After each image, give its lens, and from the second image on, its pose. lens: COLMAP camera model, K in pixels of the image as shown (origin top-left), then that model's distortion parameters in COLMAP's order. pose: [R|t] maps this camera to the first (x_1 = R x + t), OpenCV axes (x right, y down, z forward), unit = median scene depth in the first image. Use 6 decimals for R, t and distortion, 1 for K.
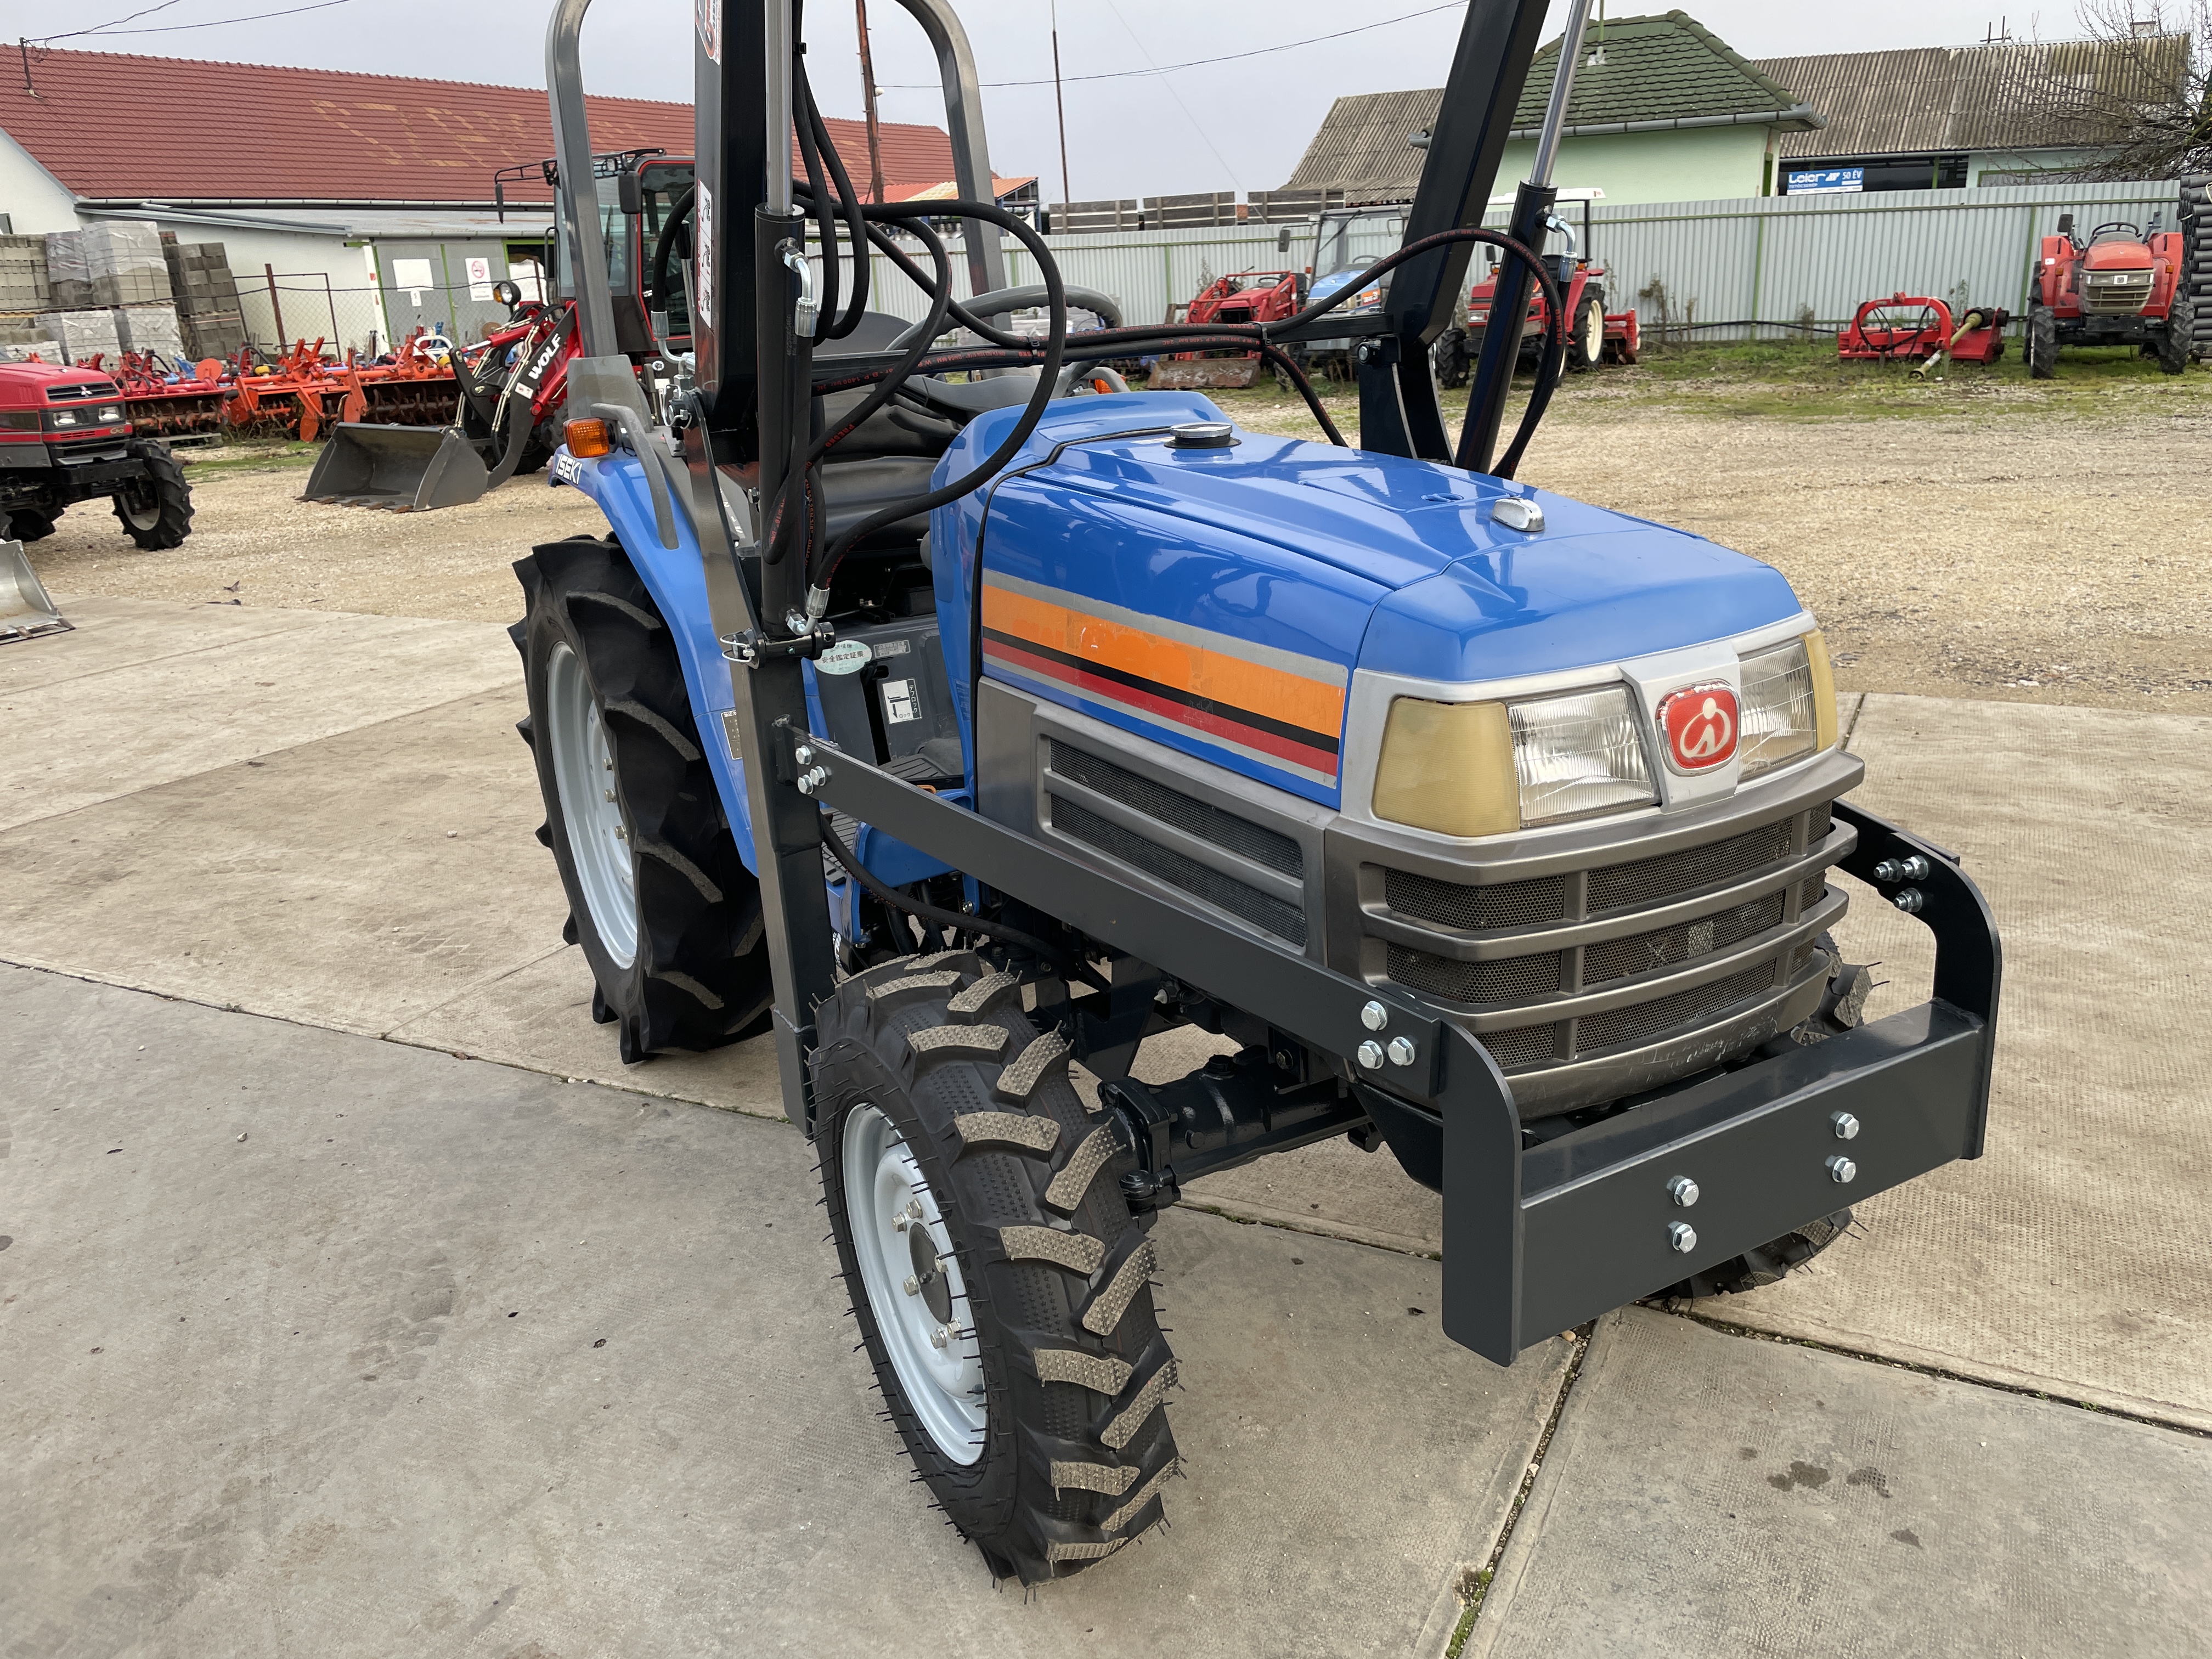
lens RADIAL K [[1675.4, 0, 1125.7], [0, 1675.4, 801.8], [0, 0, 1]] dist [0.089142, -0.123876]
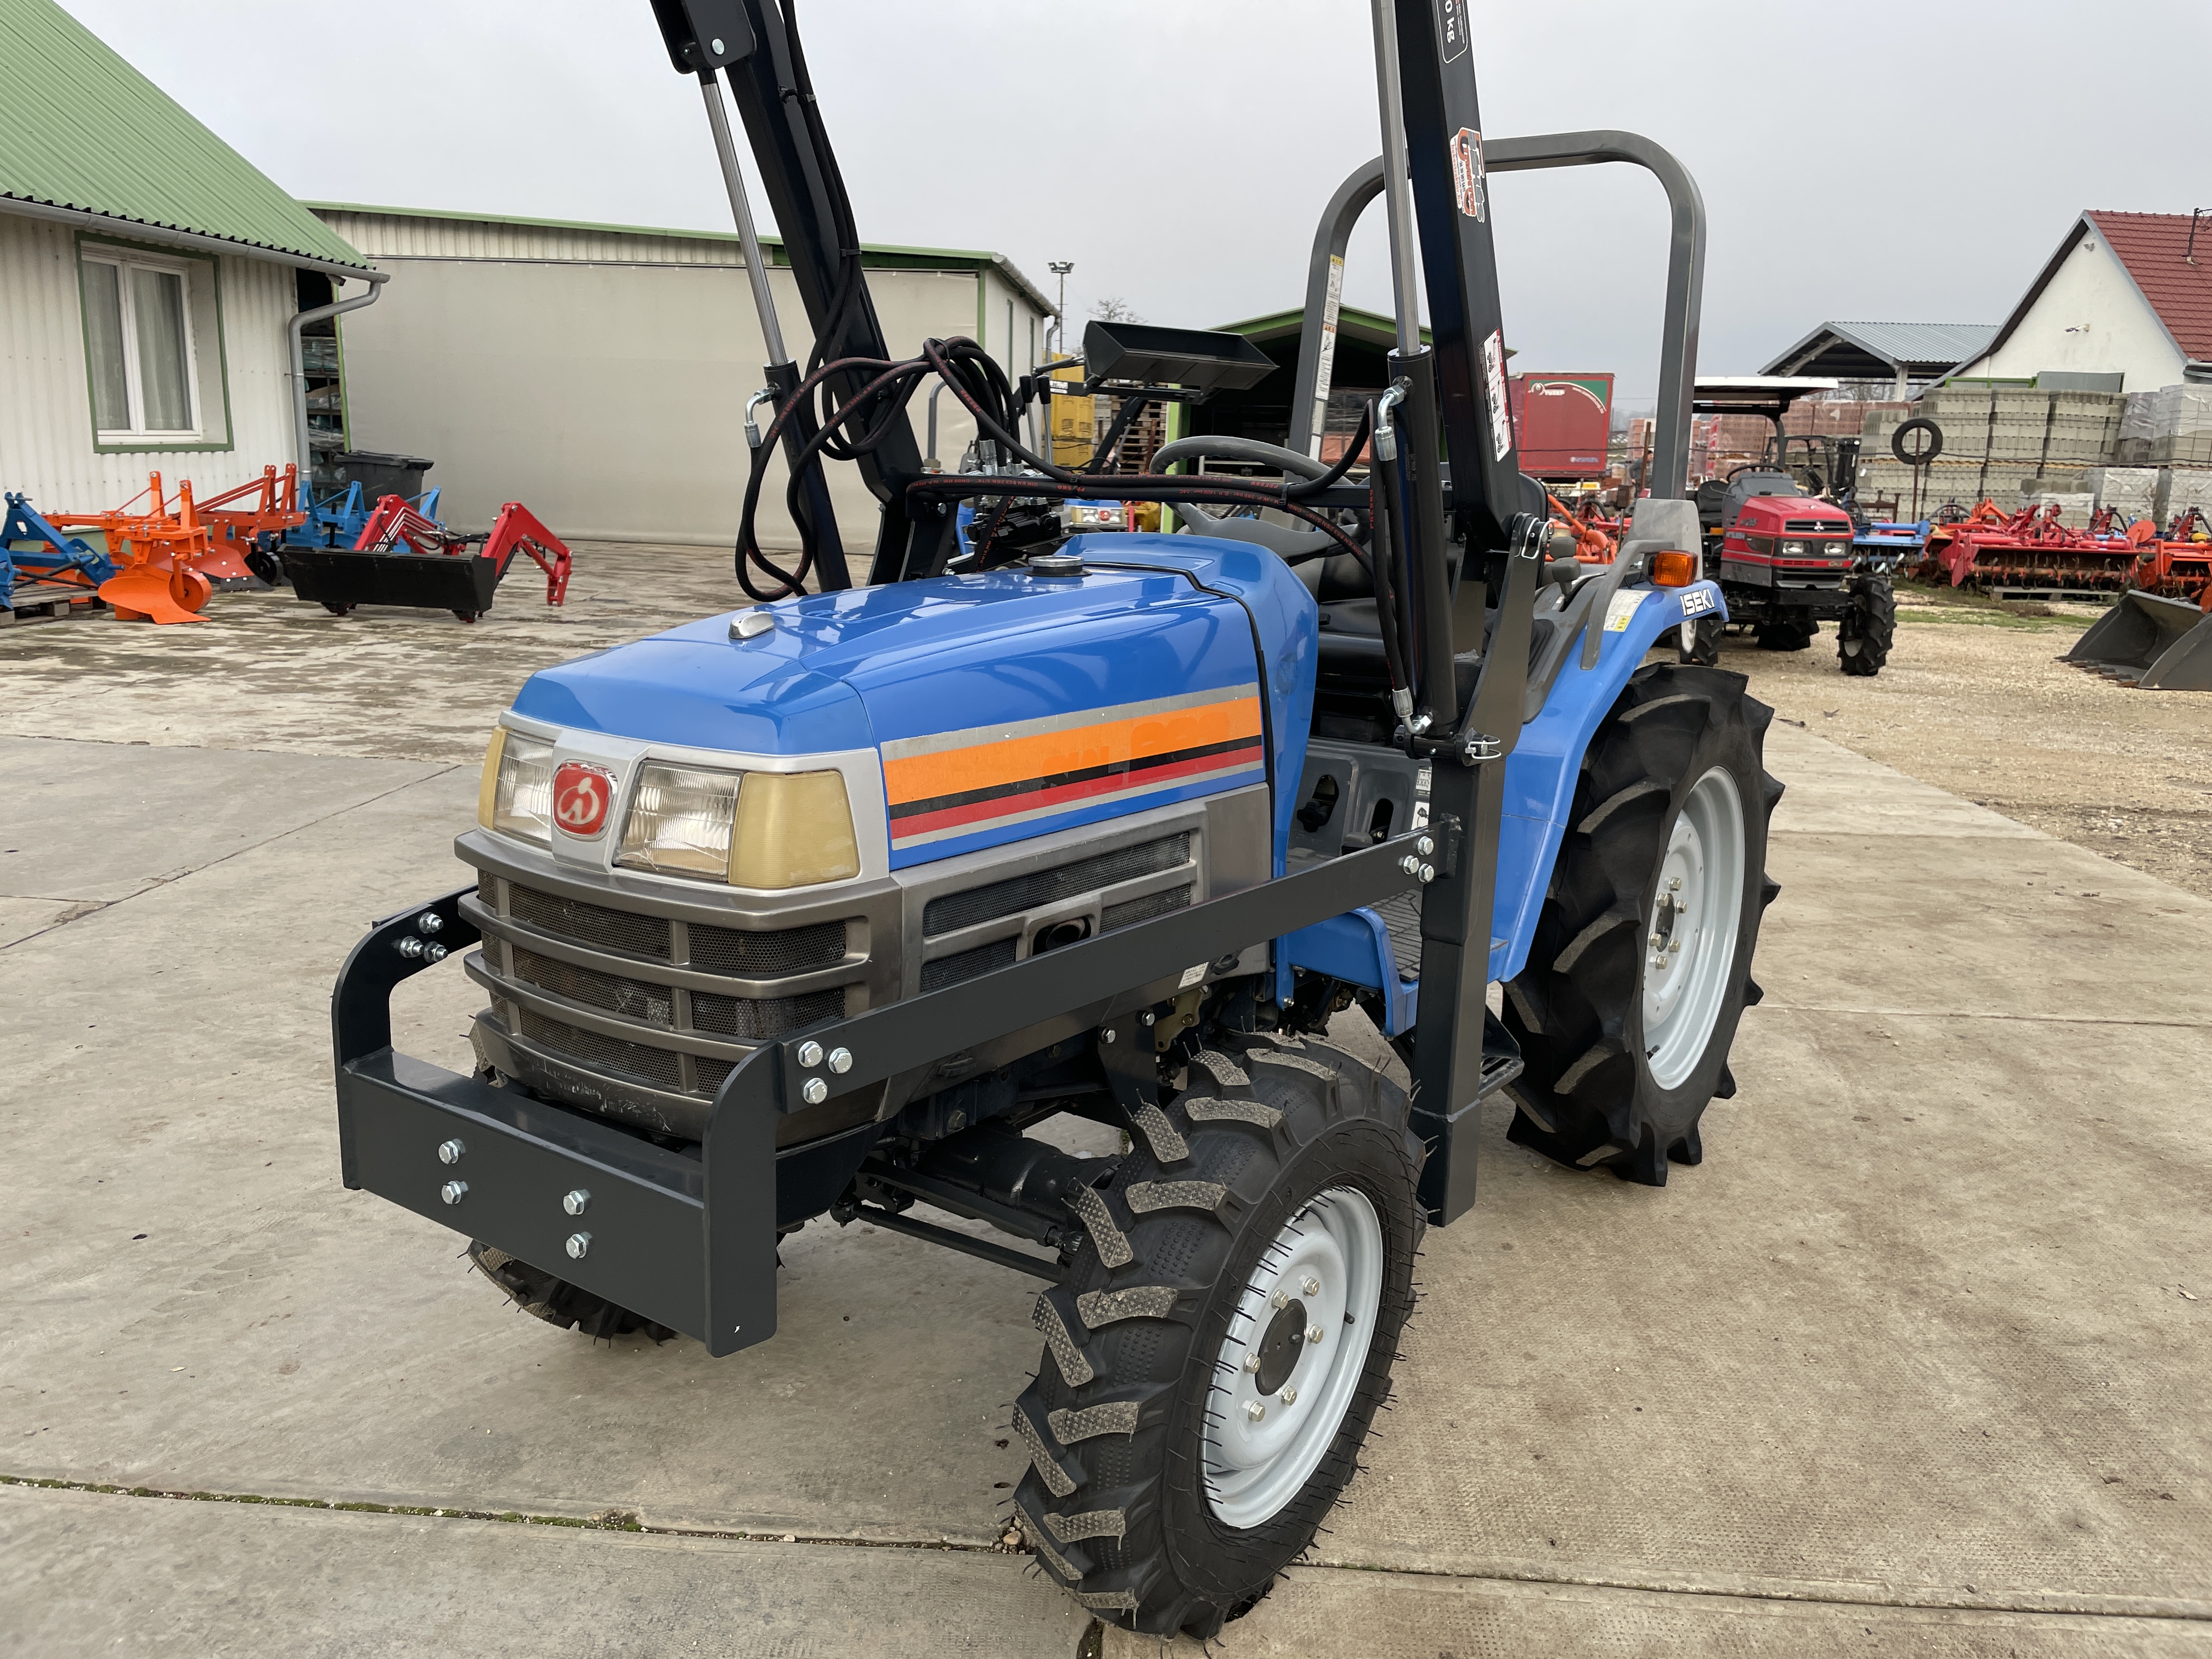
lens RADIAL K [[1675.4, 0, 1105.8], [0, 1675.4, 803.1], [0, 0, 1]] dist [0.089142, -0.123876]
pose [[0.420525, 0.240992, -0.874690, 0.201795], [-0.315945, 0.942632, 0.107814, -0.037633], [0.850493, 0.231015, 0.472540, 0.100896]]
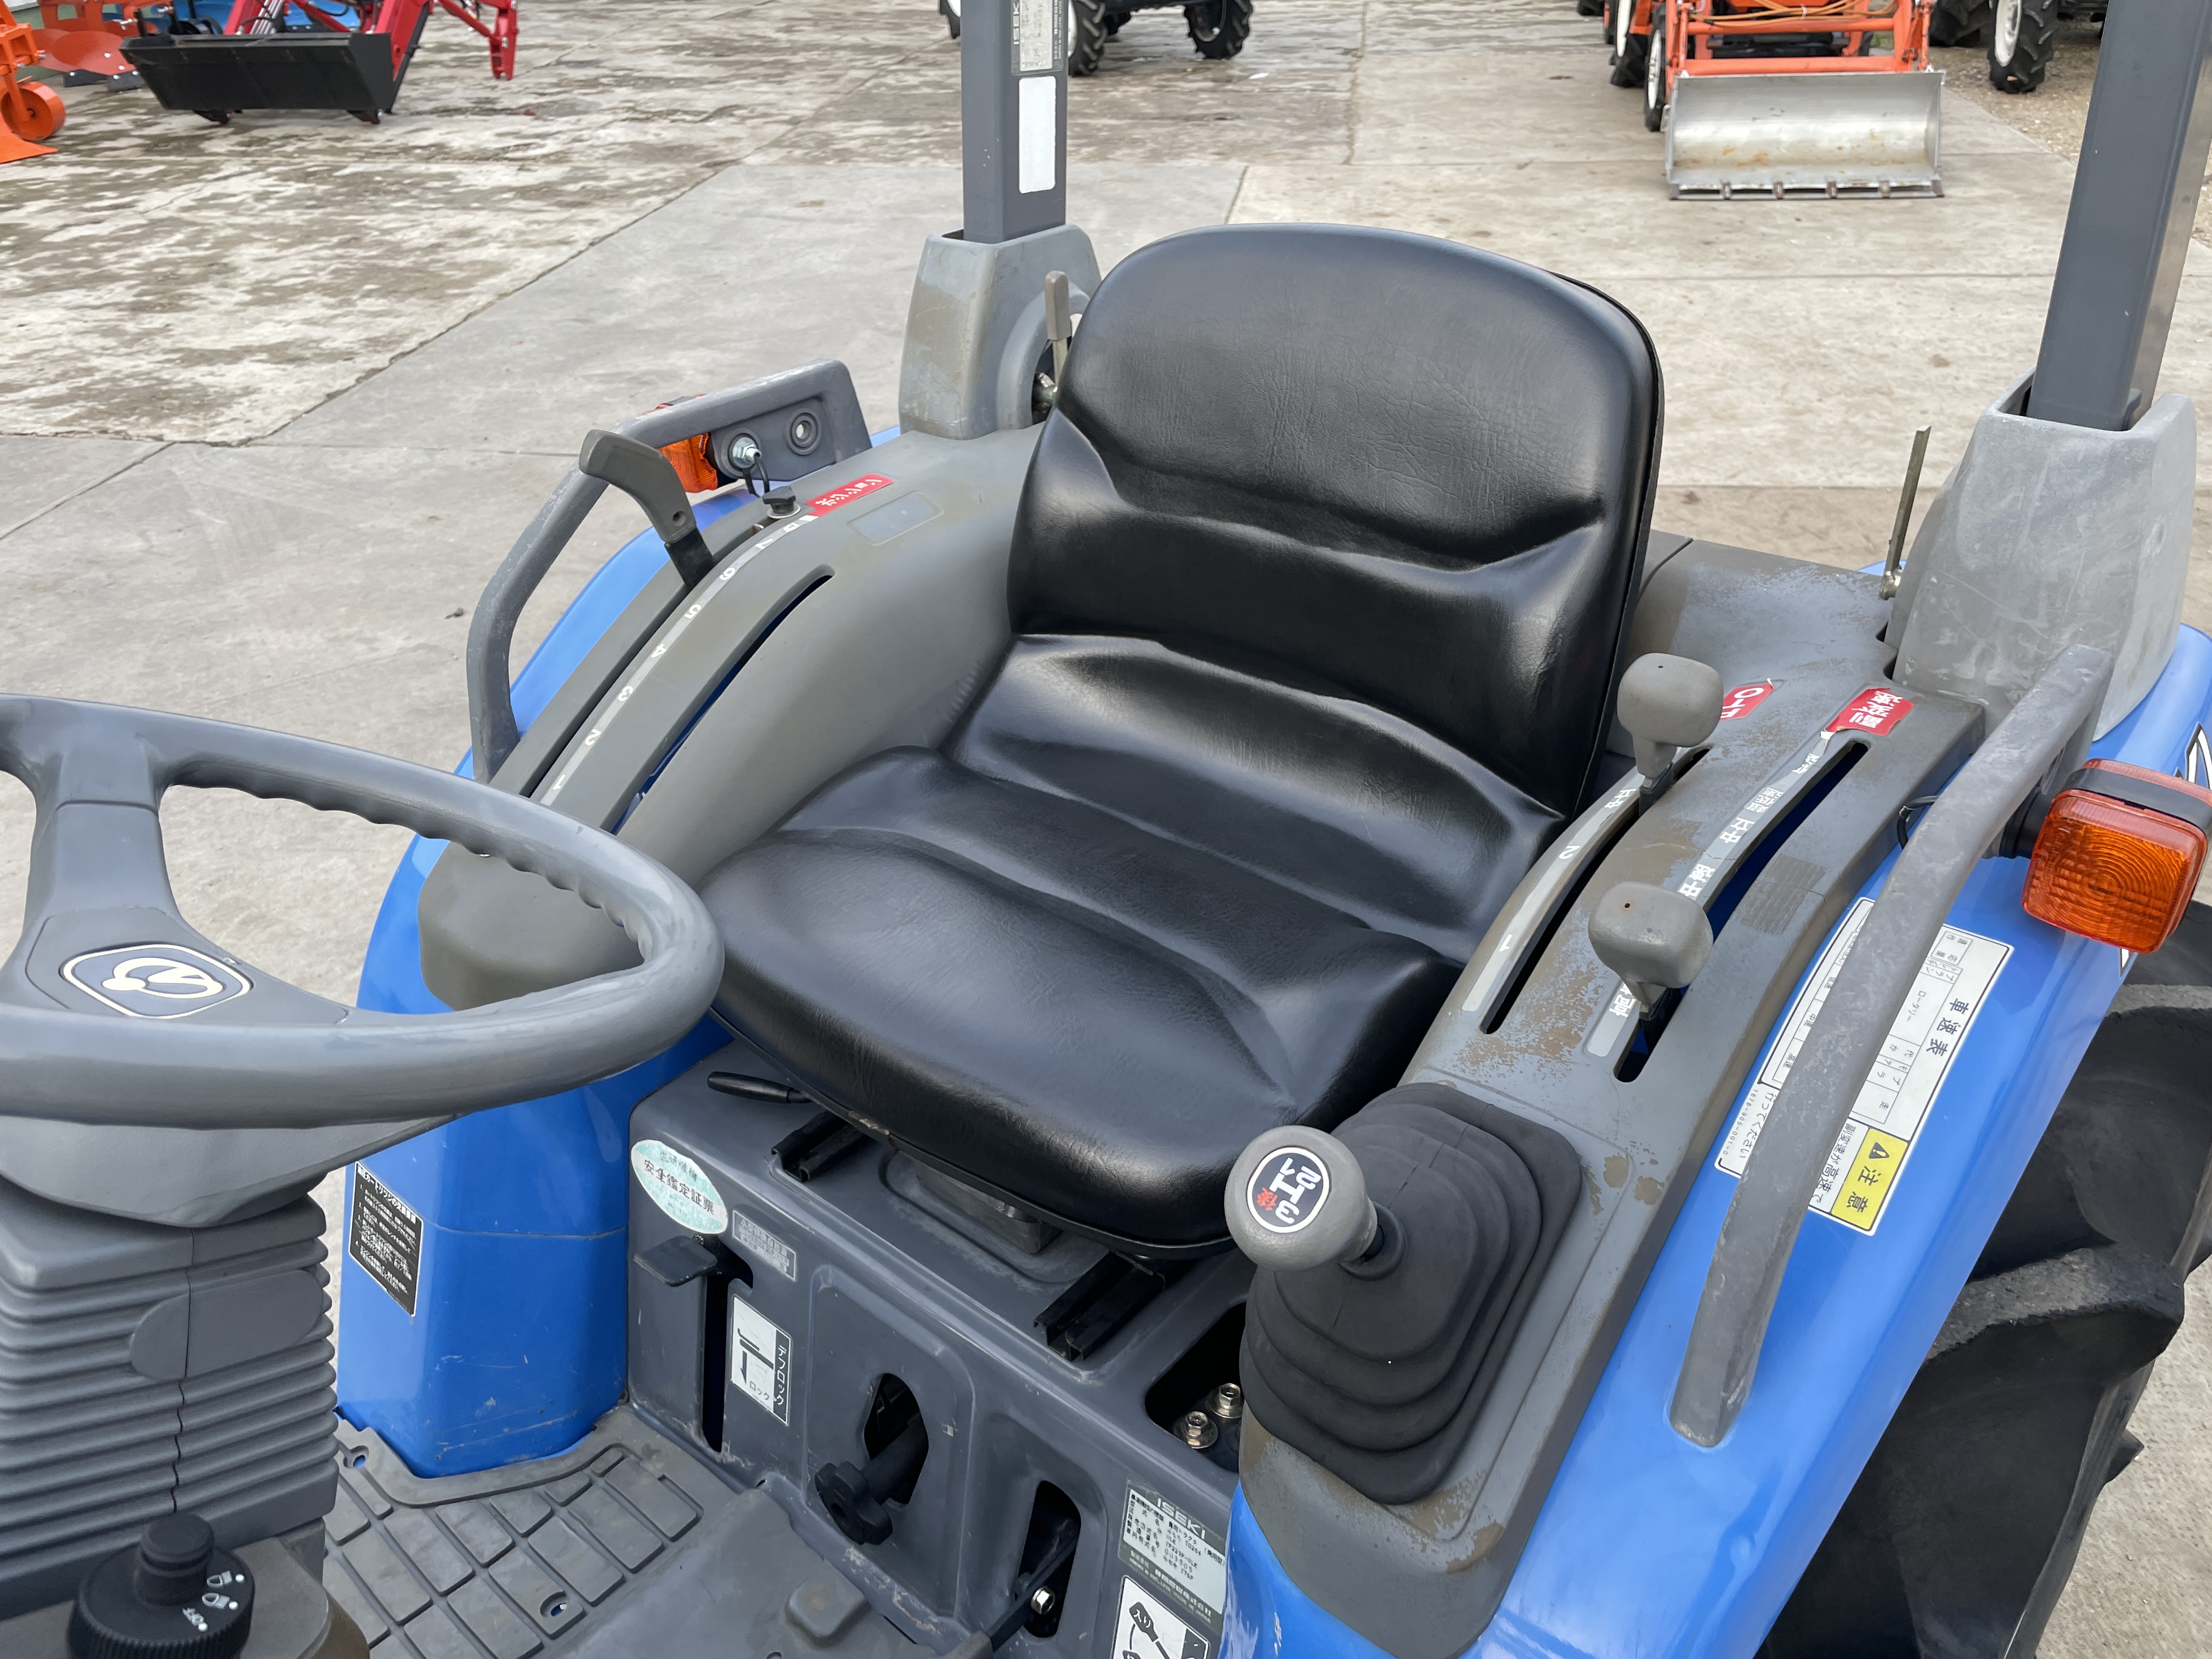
lens RADIAL K [[1675.4, 0, 1128.4], [0, 1675.4, 811.3], [0, 0, 1]] dist [0.089142, -0.123876]
pose [[0.341986, 0.522664, -0.780940, 0.034276], [-0.255163, 0.851474, 0.458131, -0.094361], [0.904399, 0.042593, 0.424556, 0.232402]]
